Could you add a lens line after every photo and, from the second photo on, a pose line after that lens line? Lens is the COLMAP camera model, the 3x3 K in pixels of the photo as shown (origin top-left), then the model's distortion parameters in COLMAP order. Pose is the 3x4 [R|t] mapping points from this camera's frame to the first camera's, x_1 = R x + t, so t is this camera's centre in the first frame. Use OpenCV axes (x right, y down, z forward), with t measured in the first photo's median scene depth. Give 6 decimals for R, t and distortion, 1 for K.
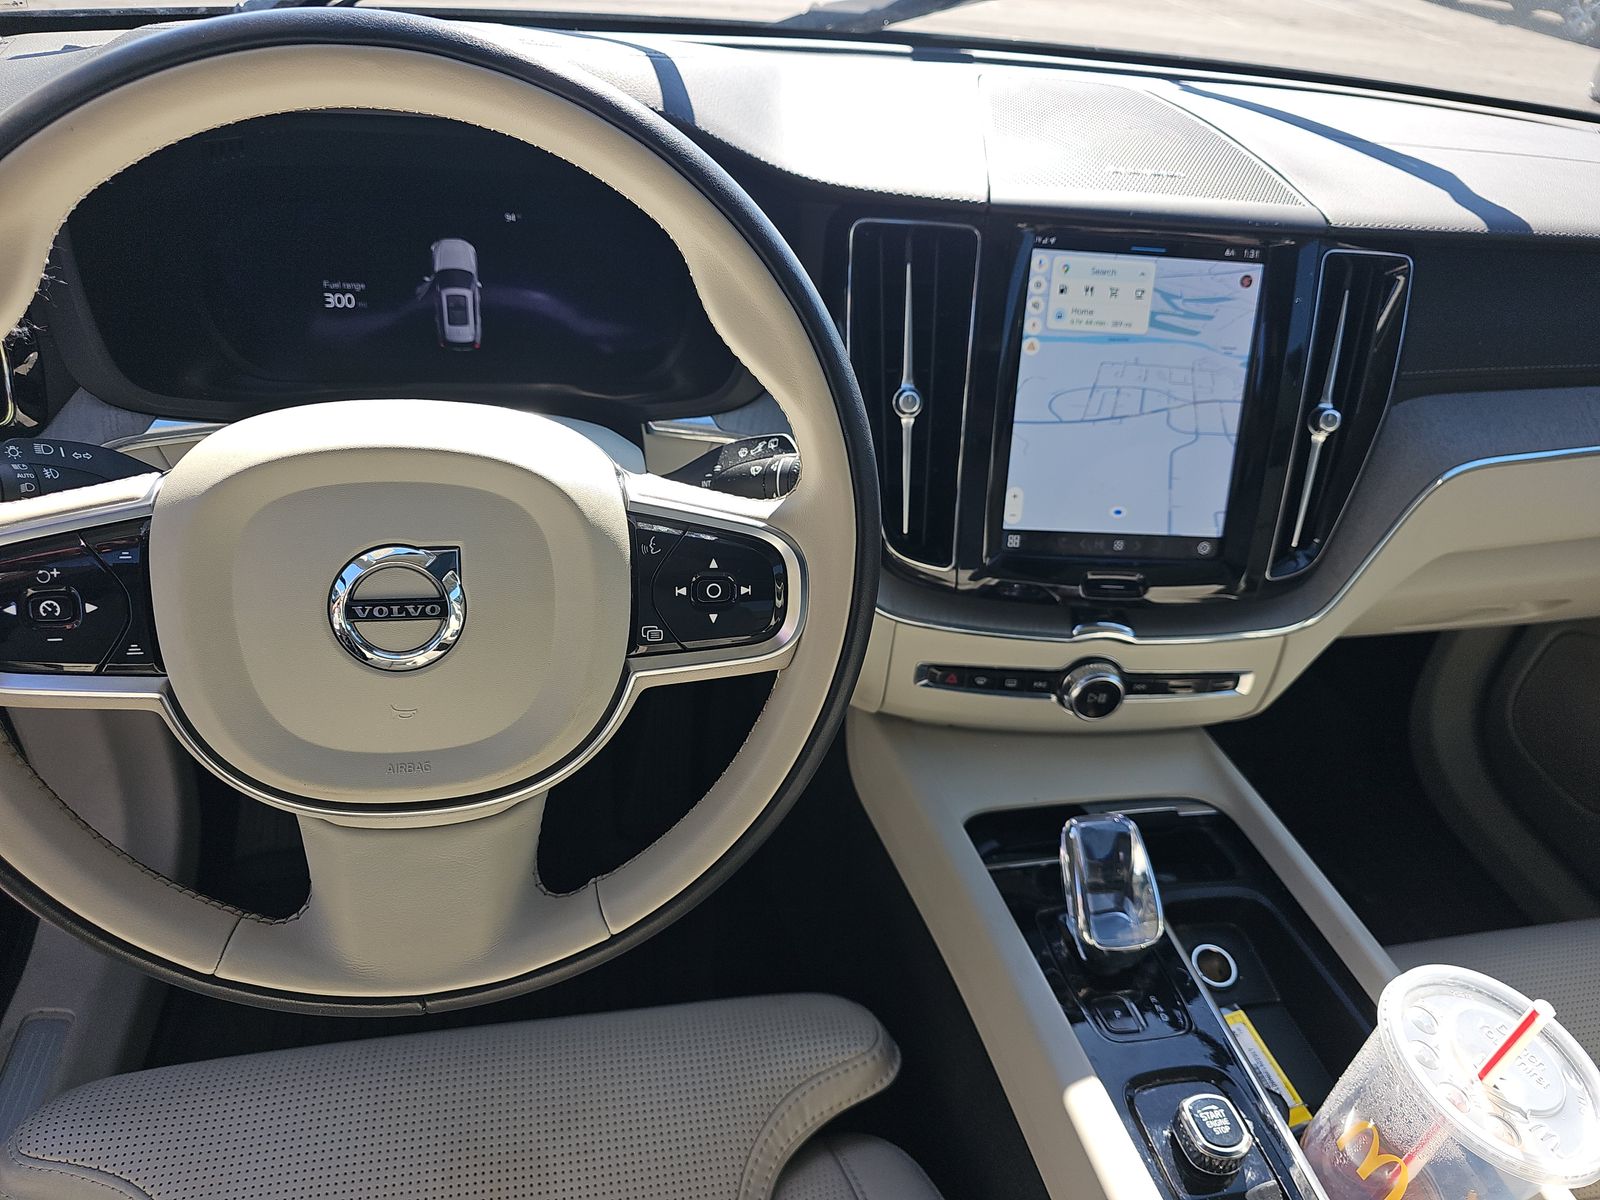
lens RADIAL K [[1101.7, 0, 814.2], [0, 1101.7, 565.4], [0, 0, 1]] dist [0.061503, -0.059862]
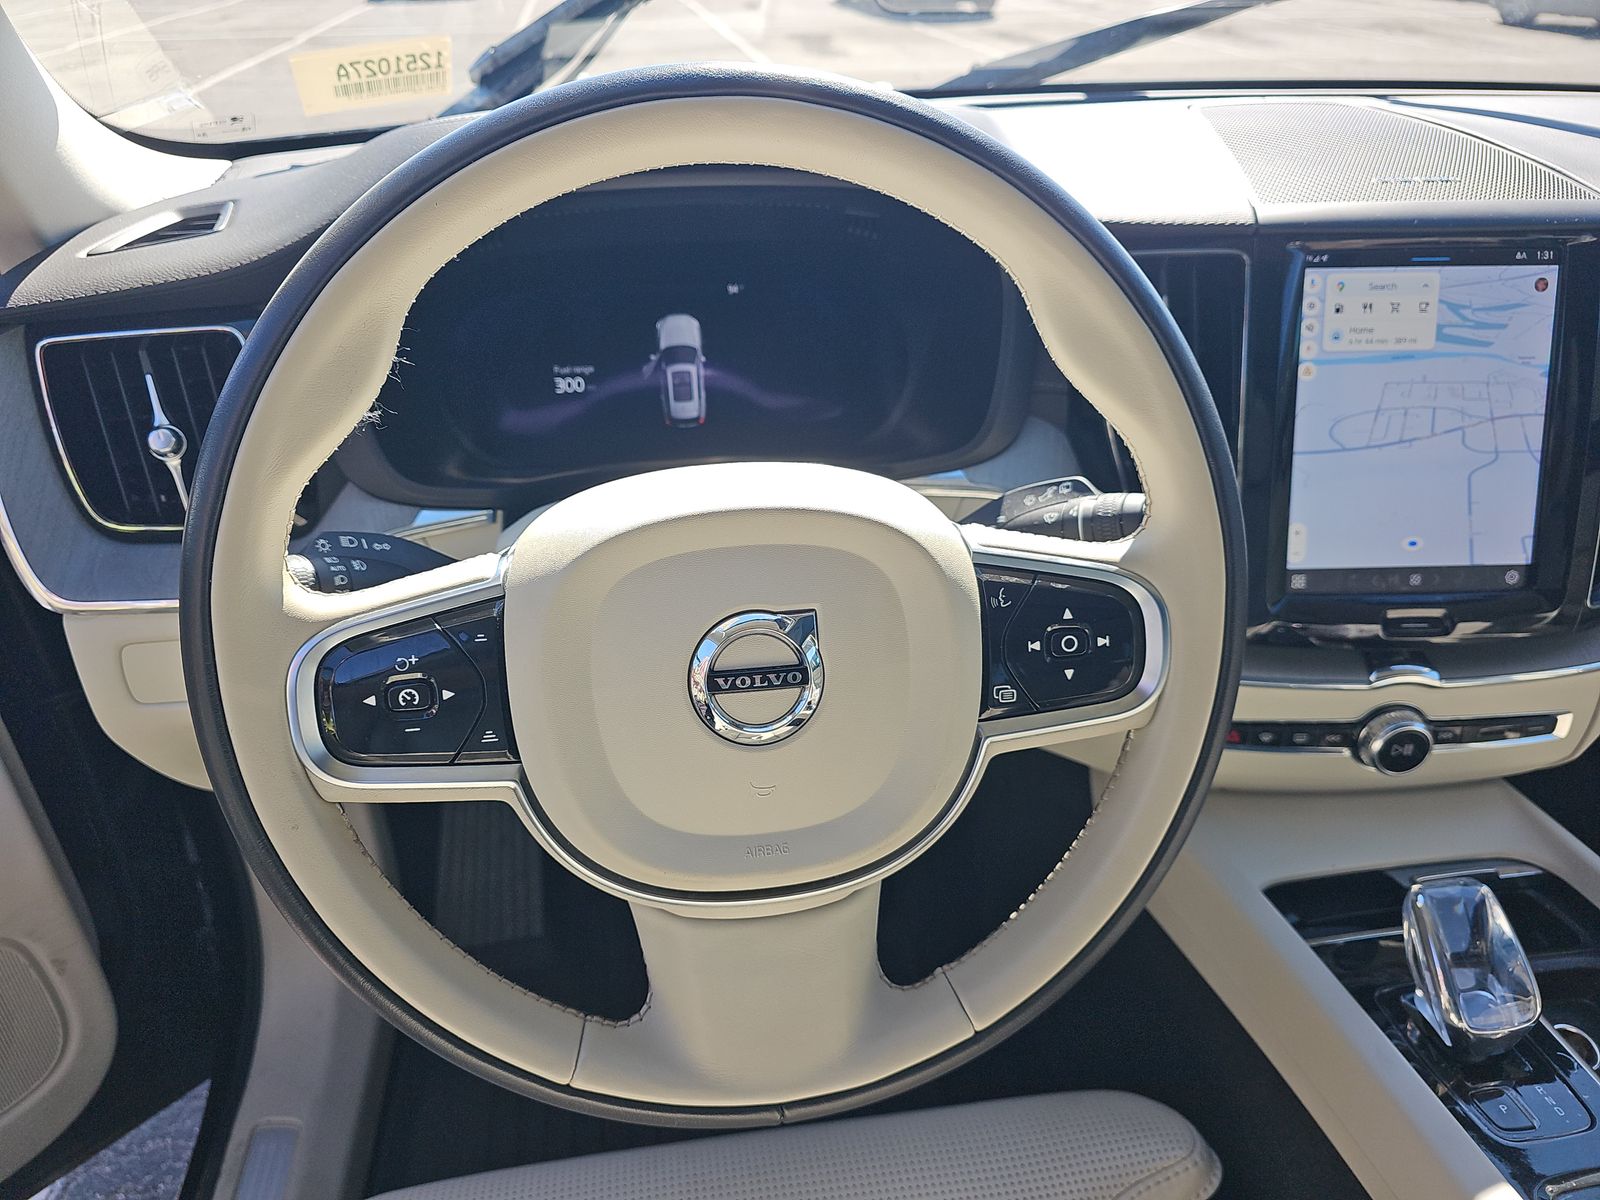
lens RADIAL K [[1101.7, 0, 814.2], [0, 1101.7, 565.4], [0, 0, 1]] dist [0.061503, -0.059862]
pose [[0.994544, -0.061834, -0.084013, -0.149377], [0.056002, 0.995968, -0.070086, 0.007270], [0.088008, 0.064999, 0.993997, 0.042862]]
